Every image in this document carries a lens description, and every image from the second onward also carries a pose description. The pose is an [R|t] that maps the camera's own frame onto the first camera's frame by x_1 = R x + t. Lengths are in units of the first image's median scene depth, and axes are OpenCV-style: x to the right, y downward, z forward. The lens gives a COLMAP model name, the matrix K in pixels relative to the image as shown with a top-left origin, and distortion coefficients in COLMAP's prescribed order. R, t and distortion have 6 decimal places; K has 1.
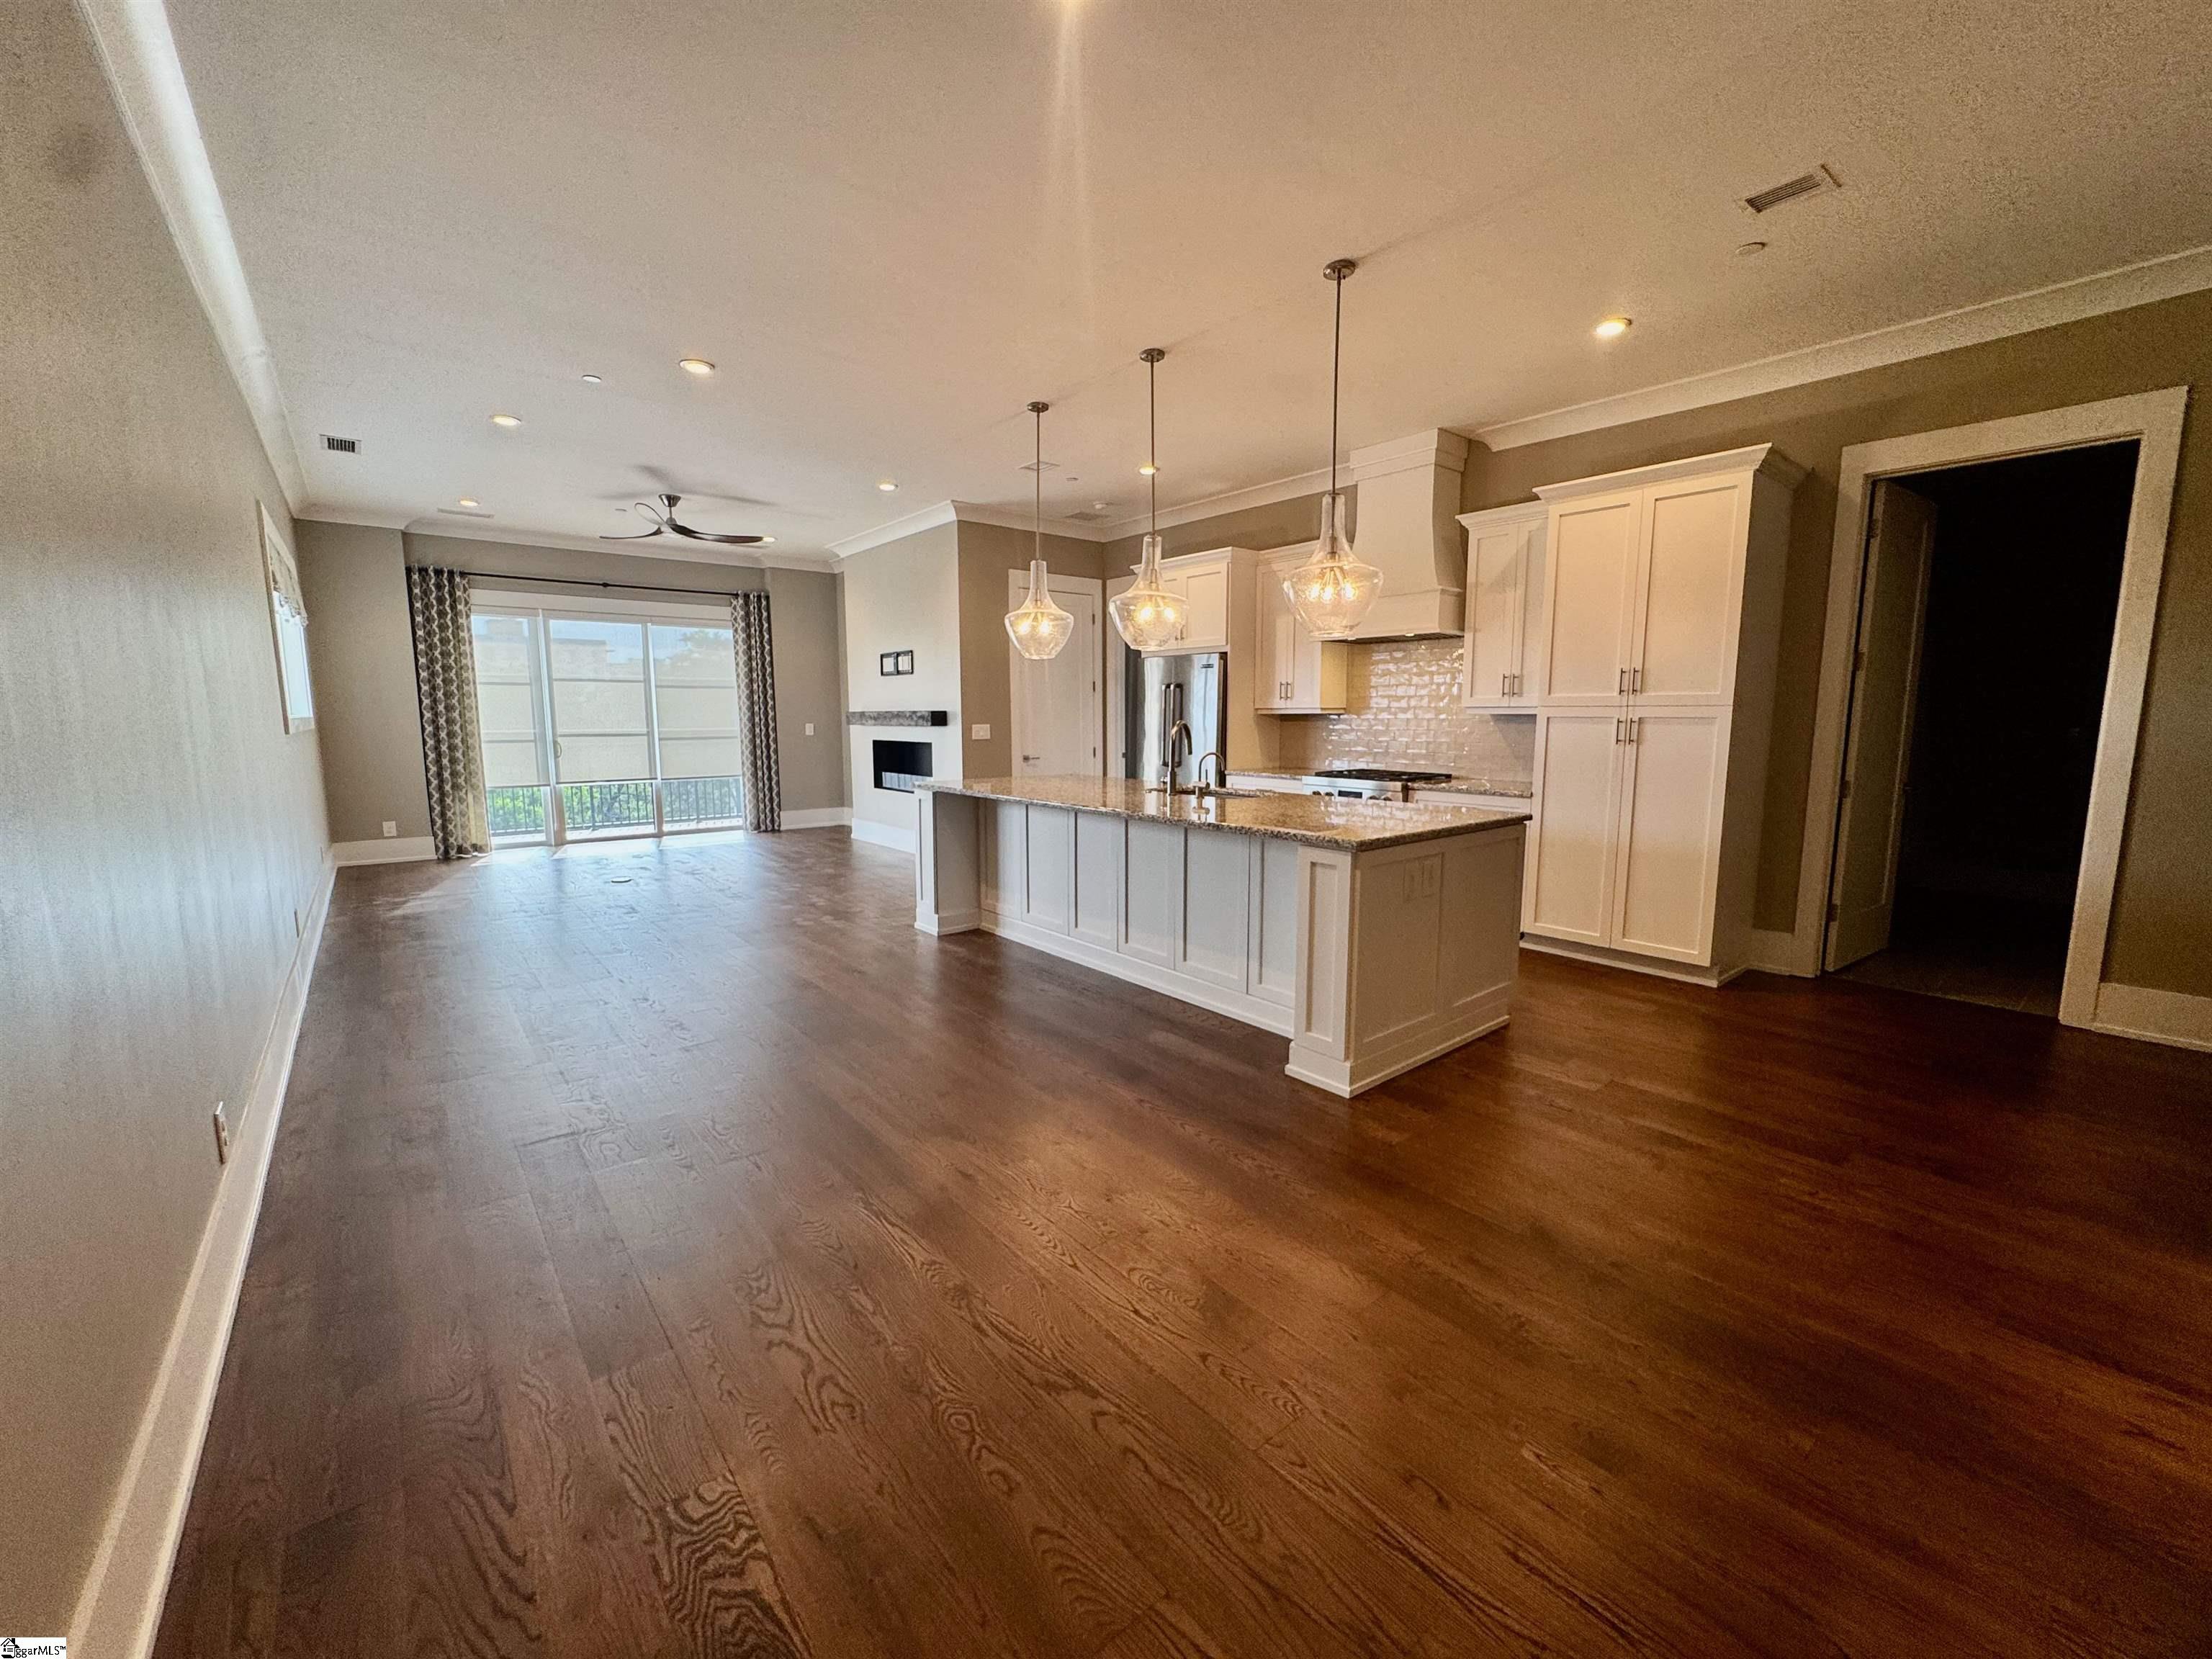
lens RADIAL K [[888.9, 0, 1099.9], [0, 888.9, 828.4], [0, 0, 1]] dist [0.000331, 0.000056]
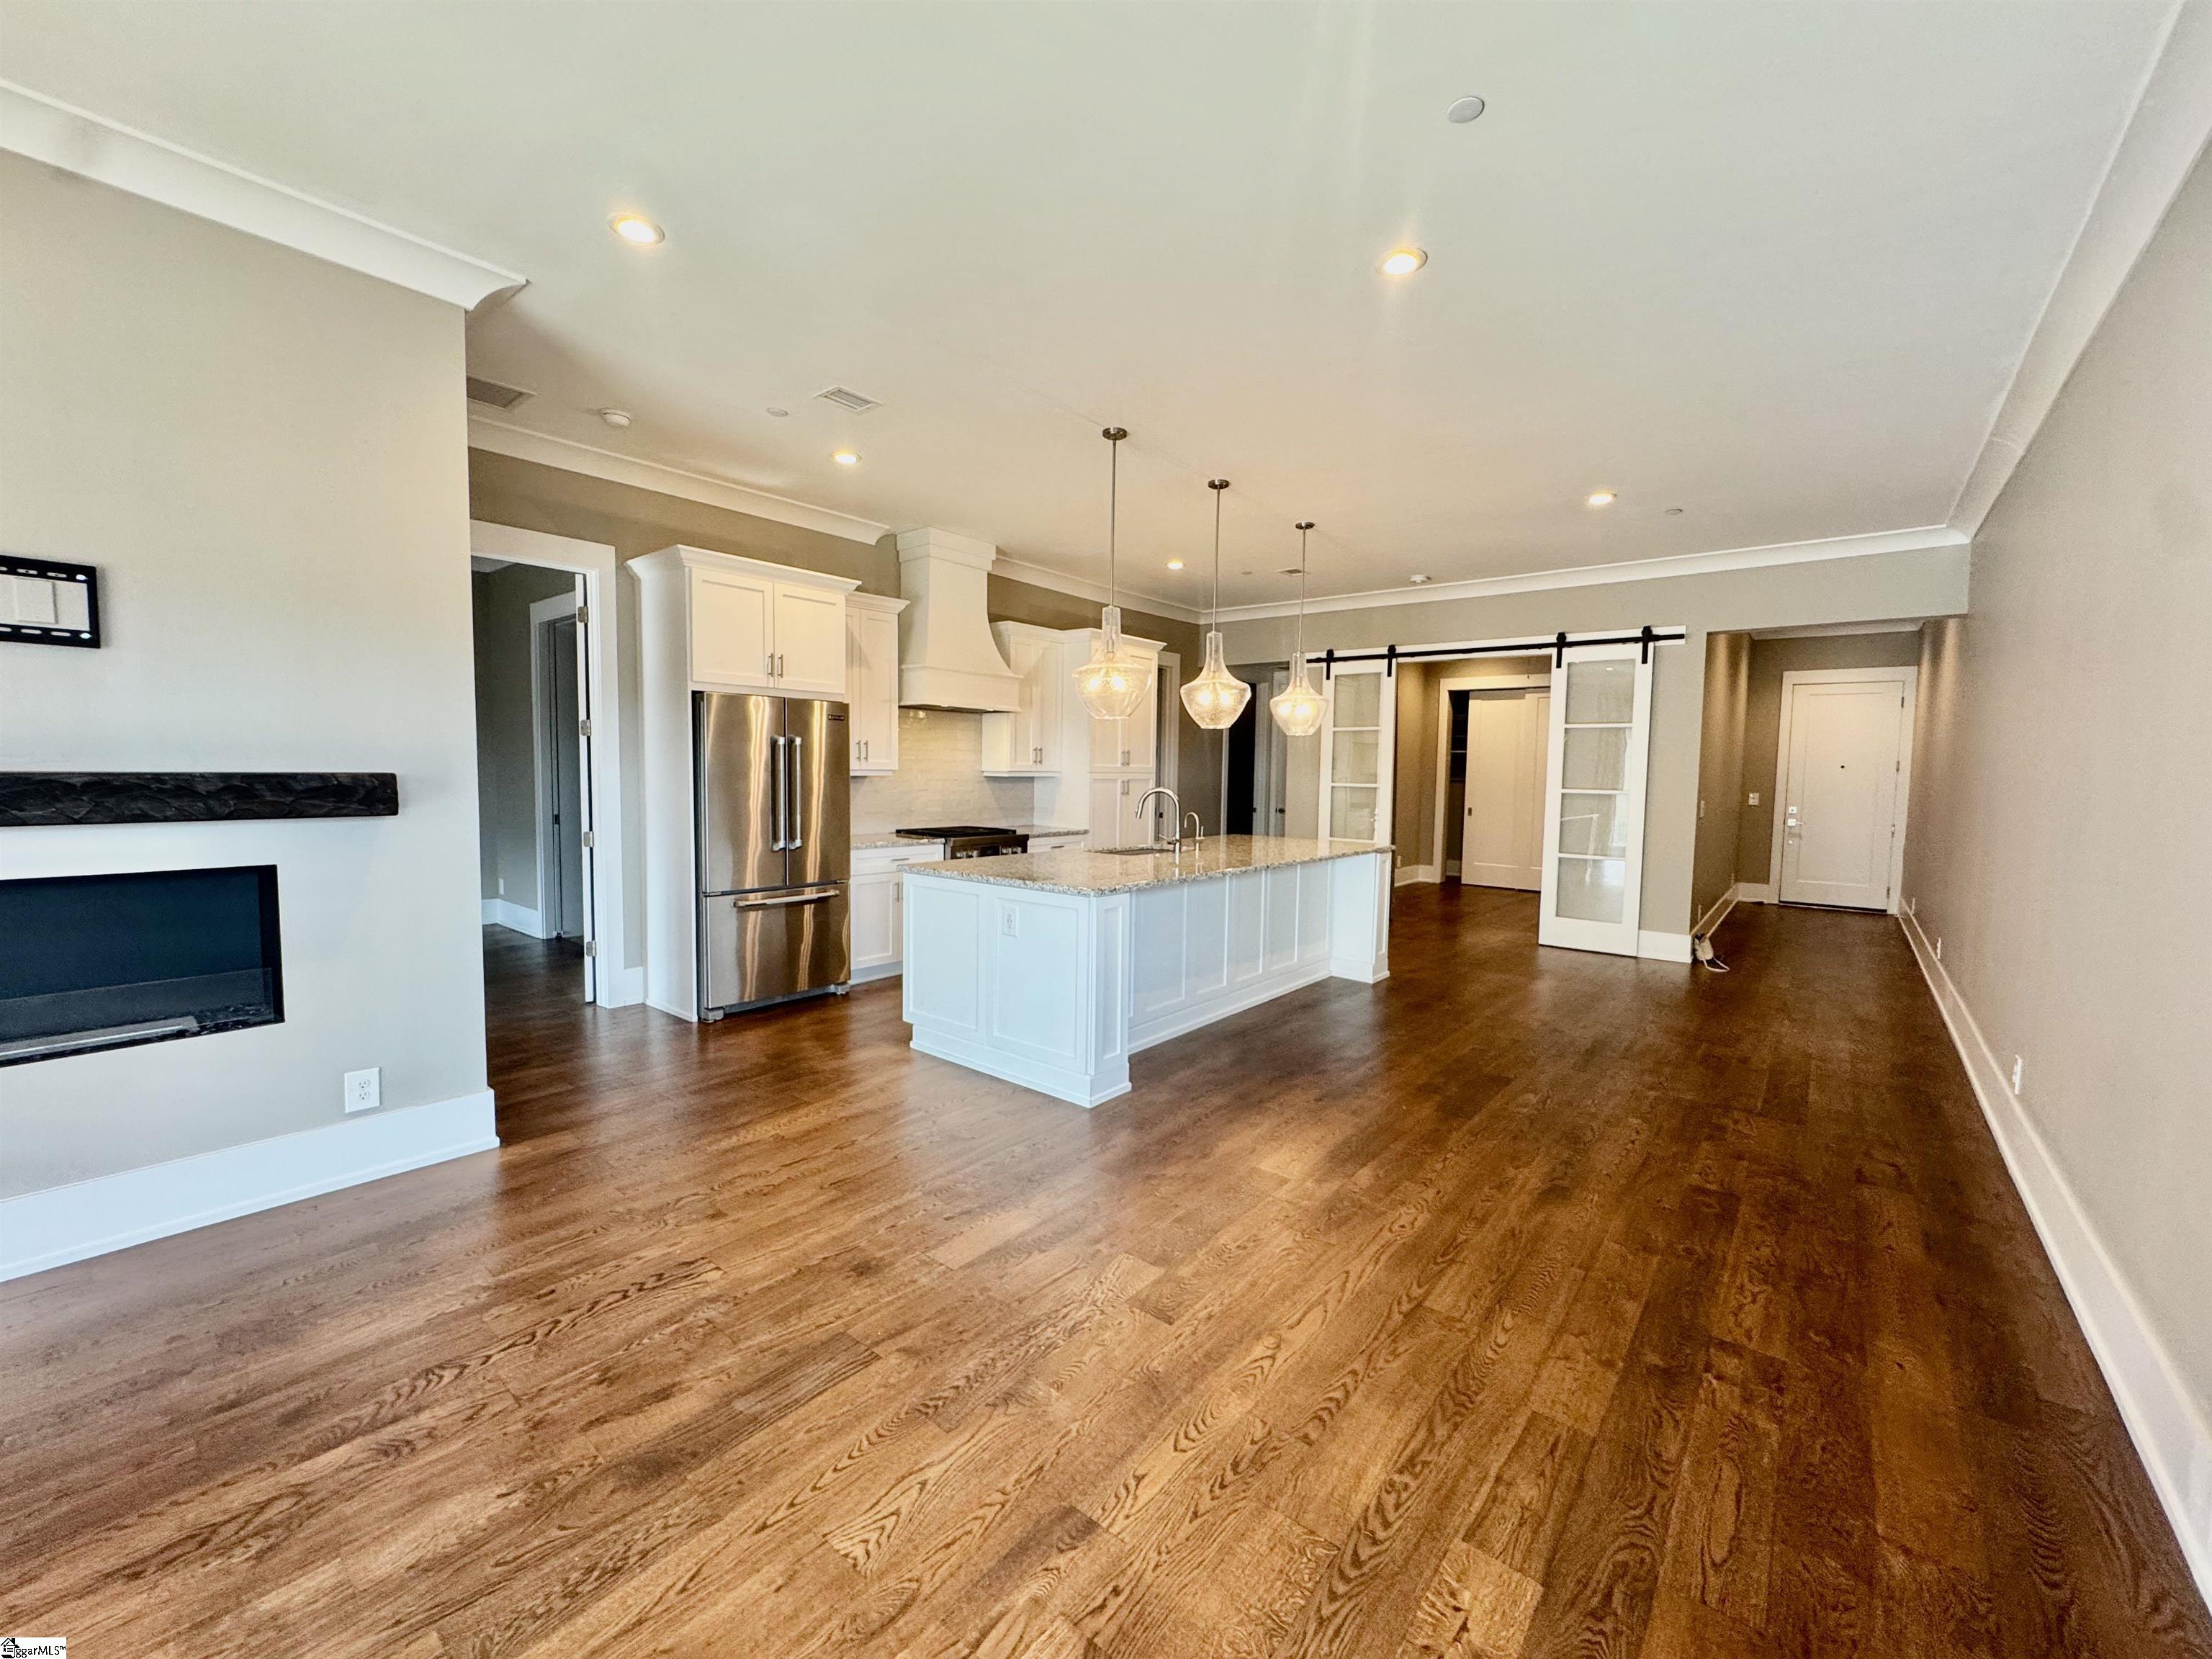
lens RADIAL K [[888.9, 0, 1099.9], [0, 888.9, 828.4], [0, 0, 1]] dist [0.000331, 0.000056]
pose [[-0.191832, -0.068774, 0.979015, -0.771237], [0.112734, 0.989395, 0.091592, -0.140584], [-0.974932, 0.127939, -0.182044, 0.998547]]
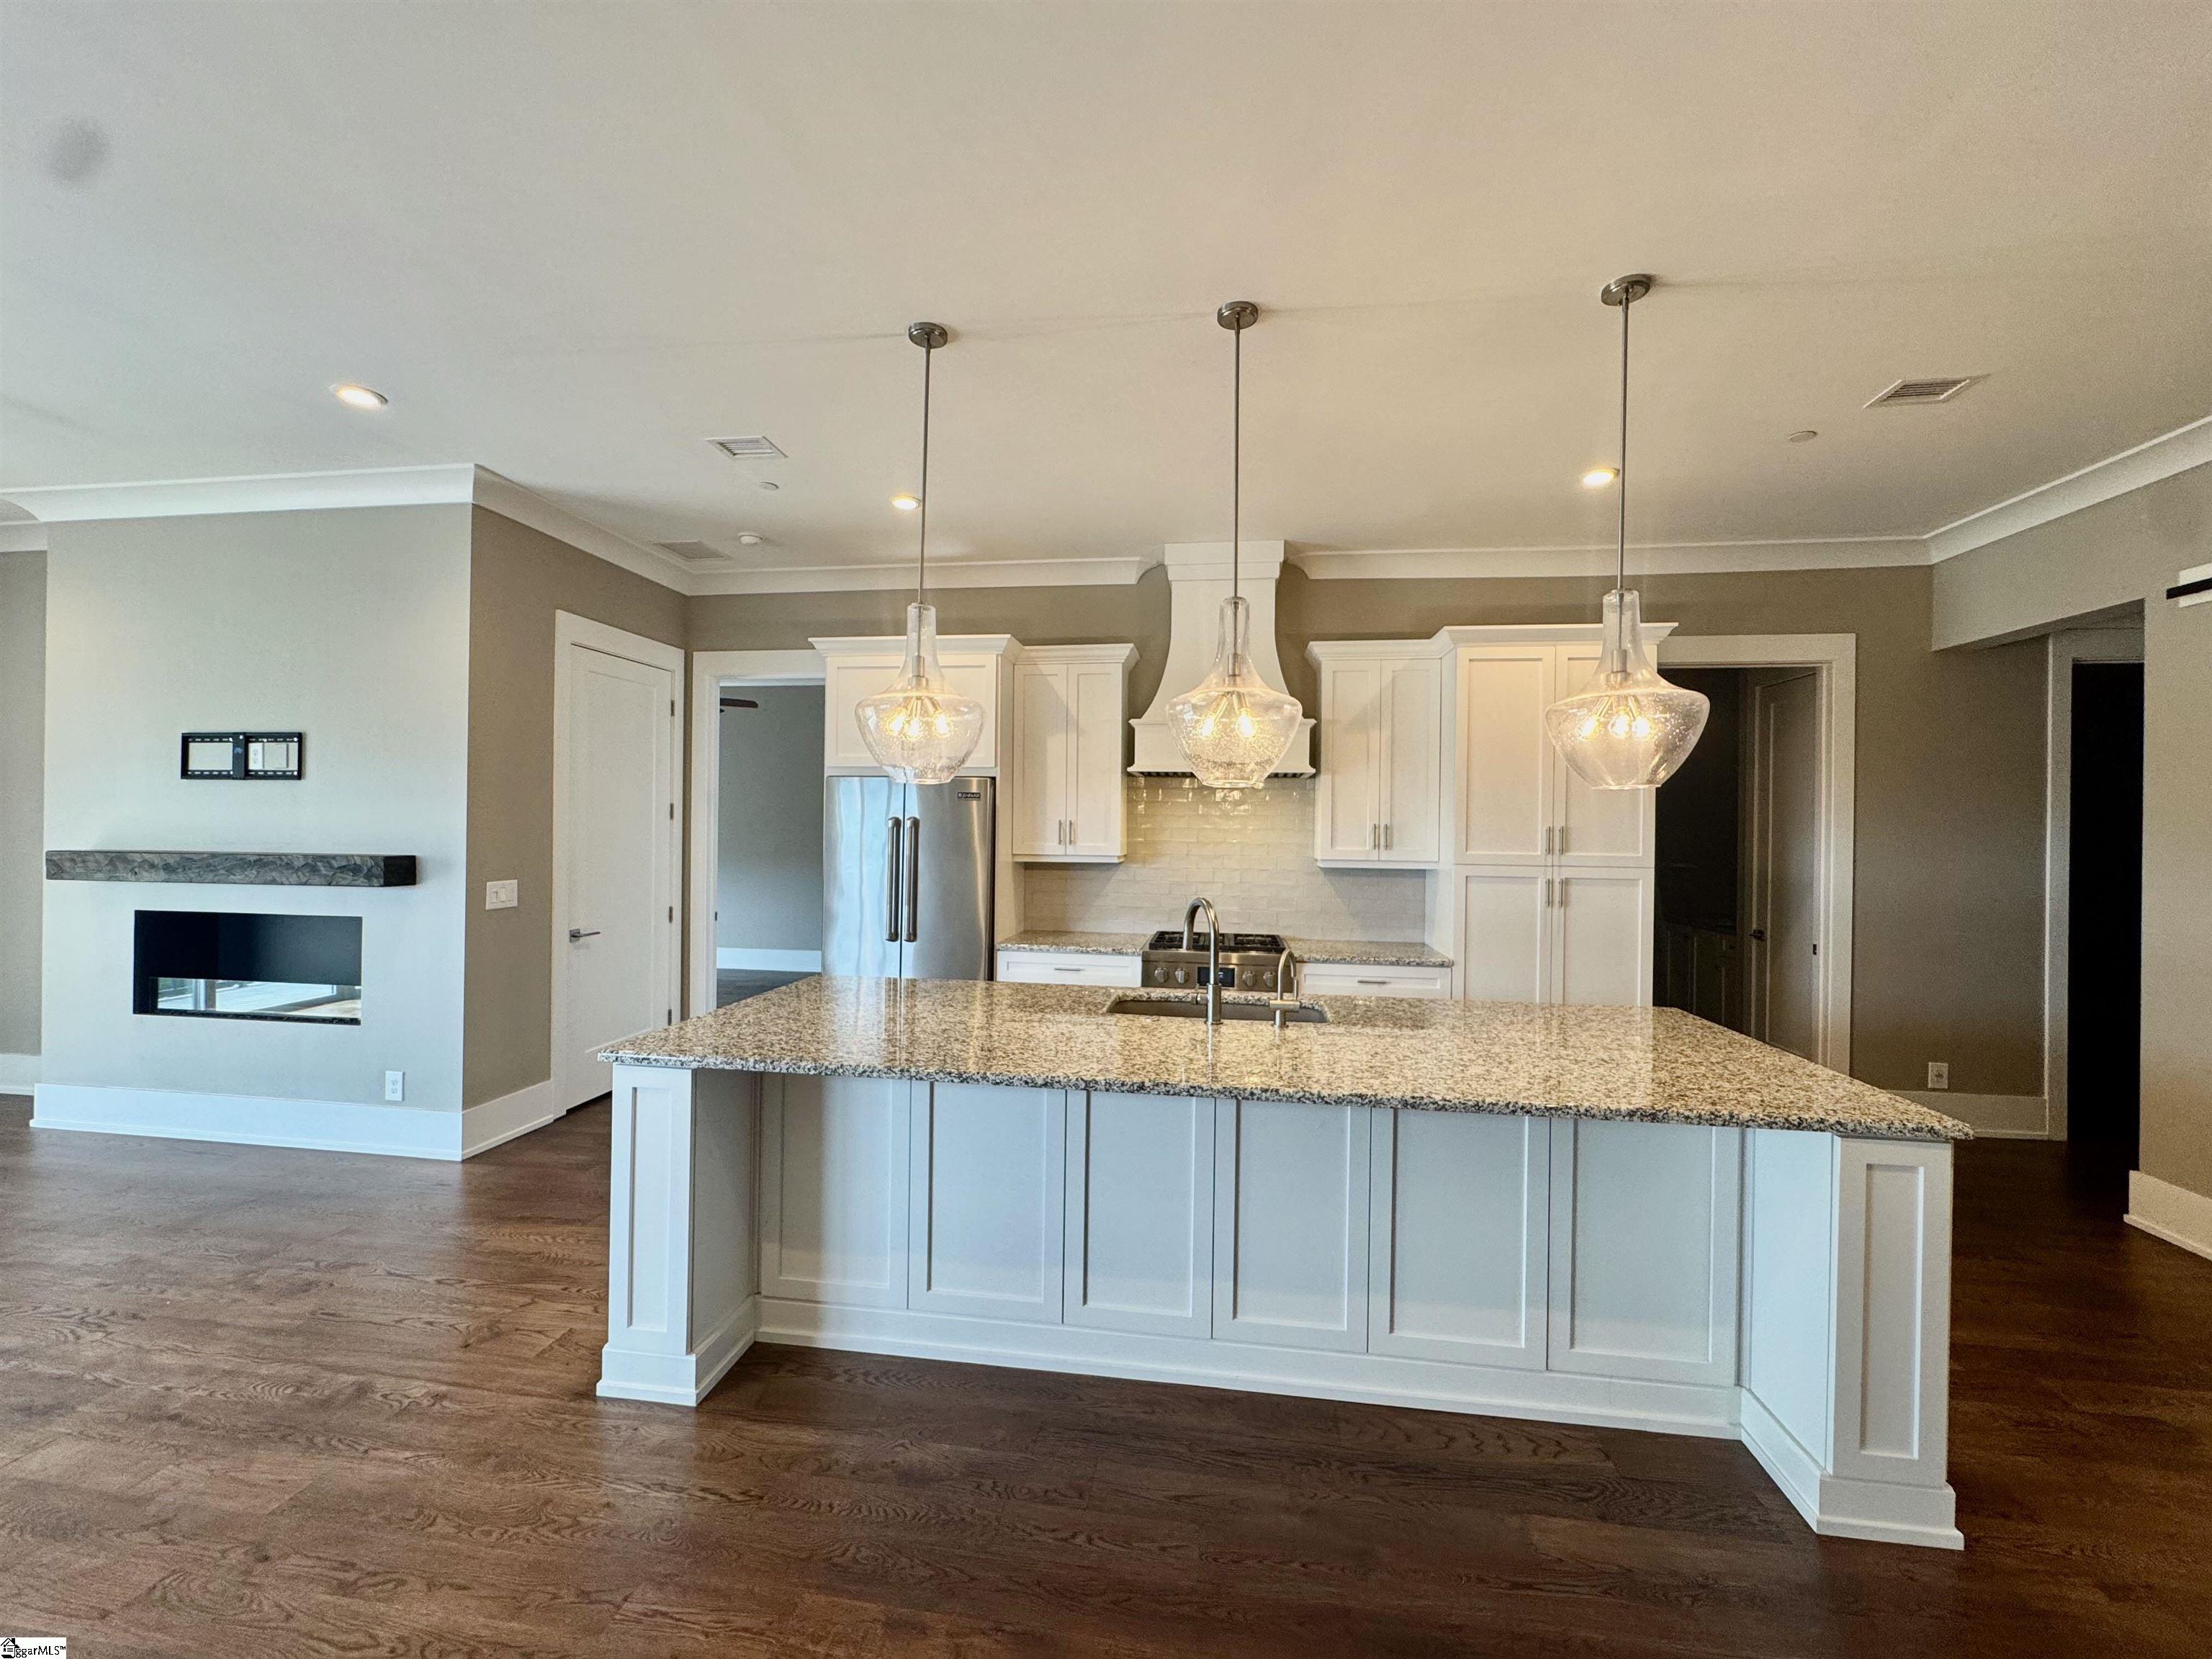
lens RADIAL K [[888.9, 0, 1099.9], [0, 888.9, 828.4], [0, 0, 1]] dist [0.000331, 0.000056]
pose [[0.735768, 0.010773, 0.677148, -0.295962], [0.073963, 0.992614, -0.096158, -0.089083], [-0.673183, 0.120833, 0.729537, 0.460368]]
